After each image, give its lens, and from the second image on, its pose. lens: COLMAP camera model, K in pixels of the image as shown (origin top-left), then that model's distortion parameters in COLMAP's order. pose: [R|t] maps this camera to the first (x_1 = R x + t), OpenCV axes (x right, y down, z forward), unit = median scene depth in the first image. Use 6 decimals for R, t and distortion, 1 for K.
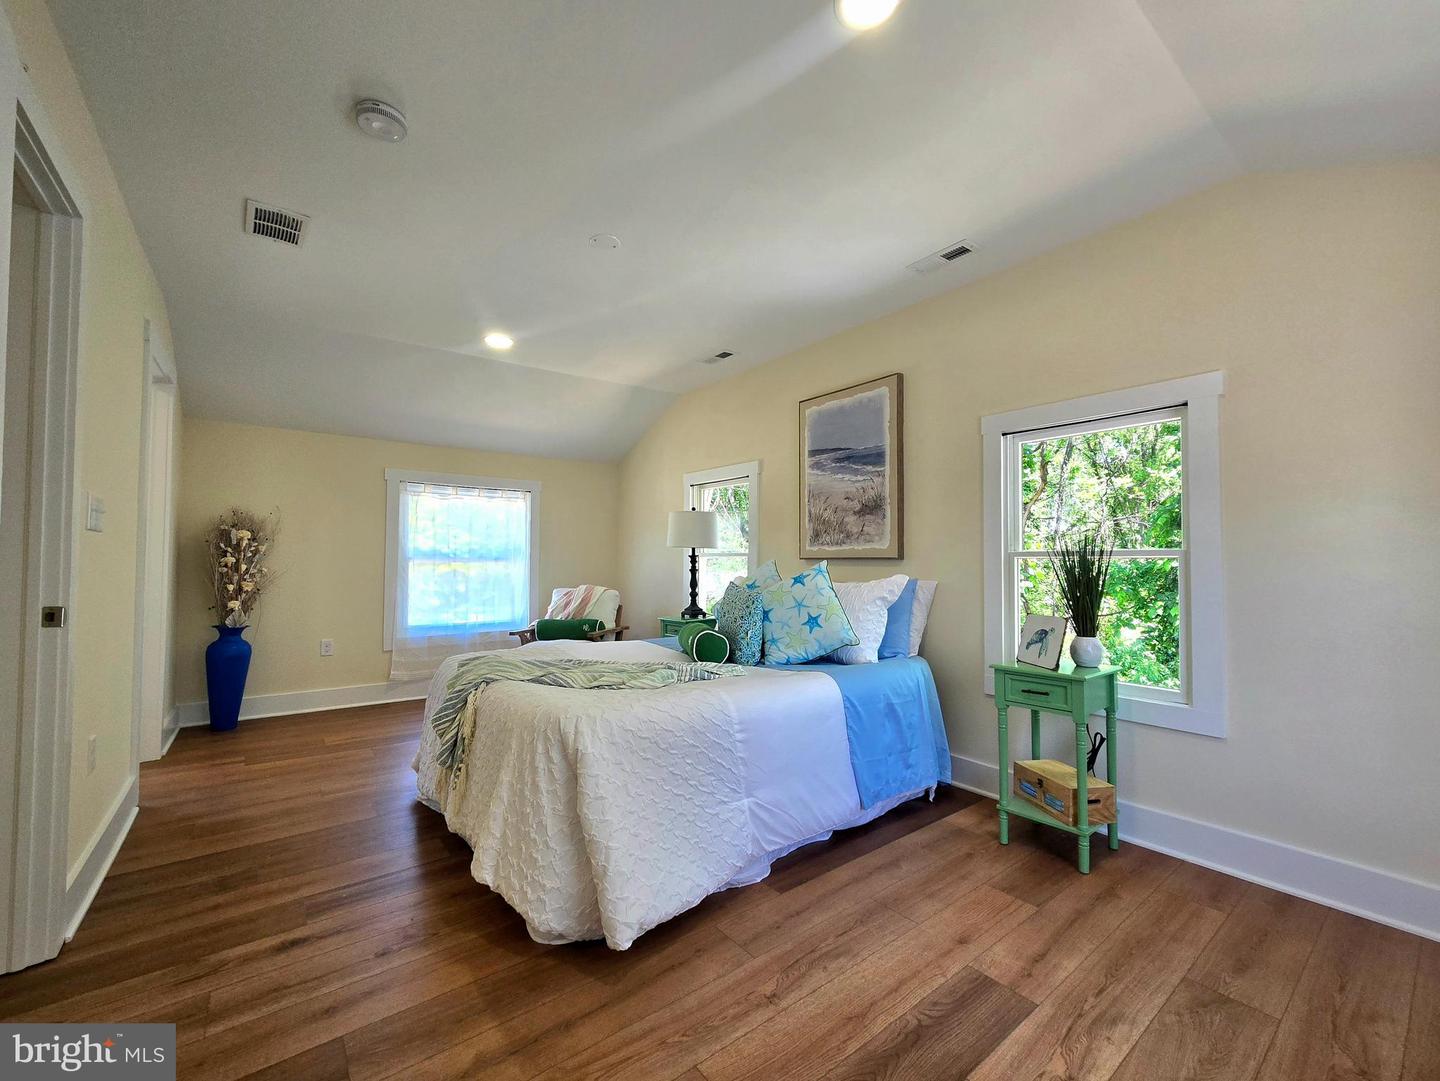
lens RADIAL K [[590.8, 0, 728.9], [0, 590.8, 547.2], [0, 0, 1]] dist [-0.000310, 0.000271]
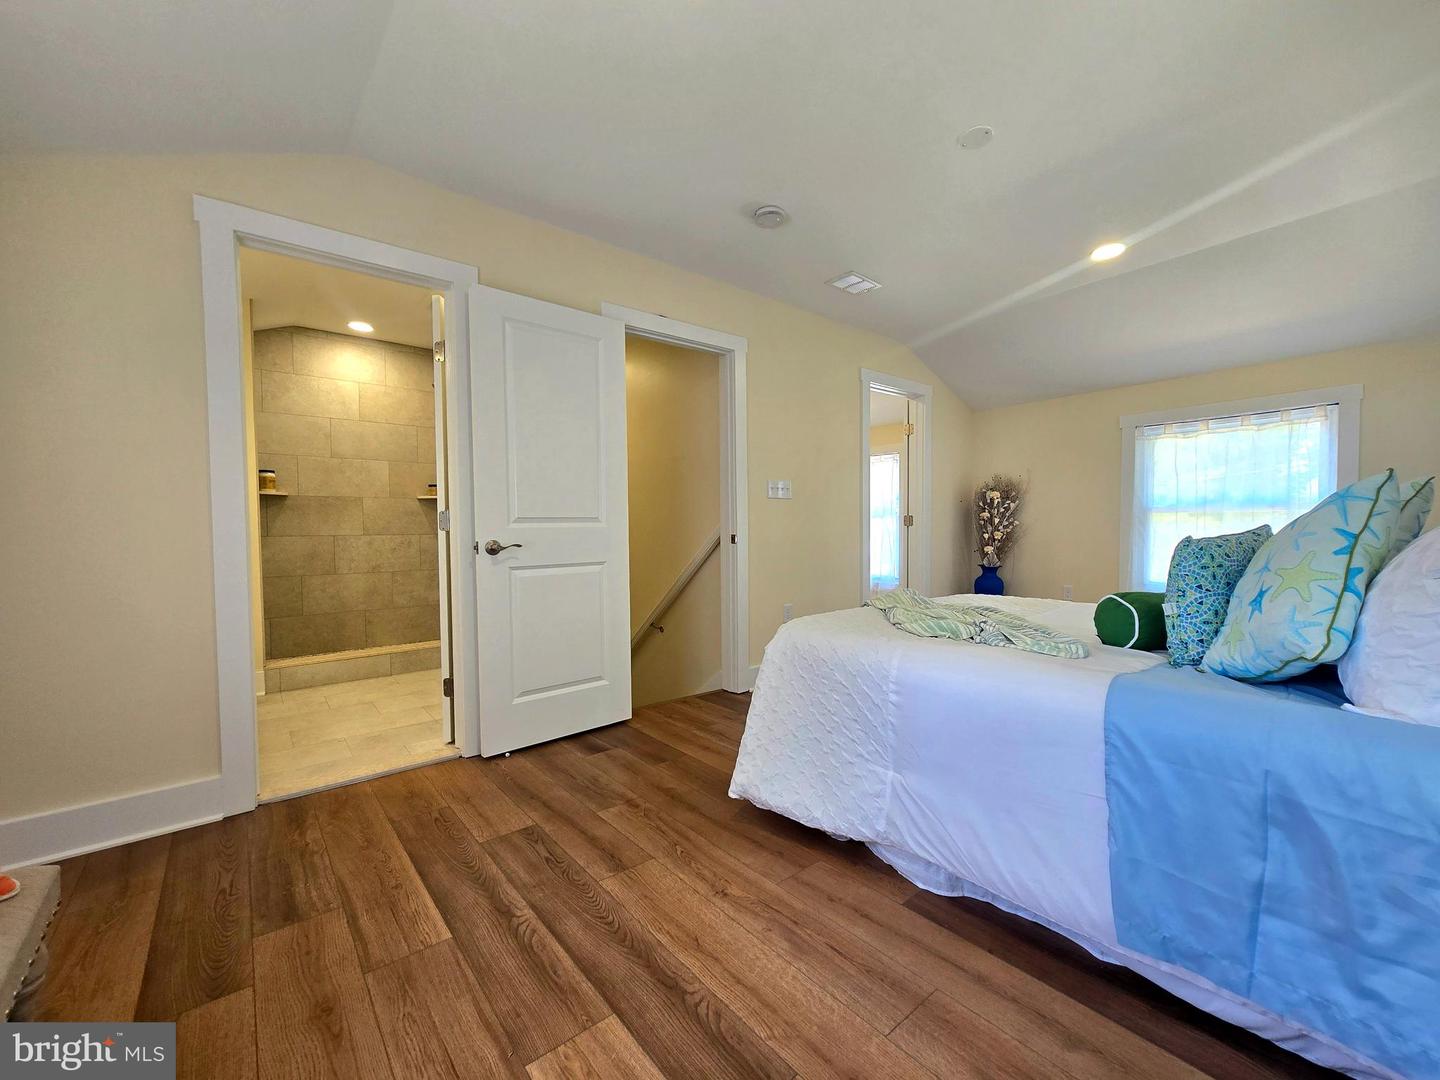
lens RADIAL K [[590.8, 0, 728.9], [0, 590.8, 546.7], [0, 0, 1]] dist [-0.000310, 0.000271]
pose [[0.032885, 0.024758, -0.999152, 0.766247], [0.035216, 0.999044, 0.025914, 0.065591], [0.998839, -0.036038, 0.031982, 0.669960]]
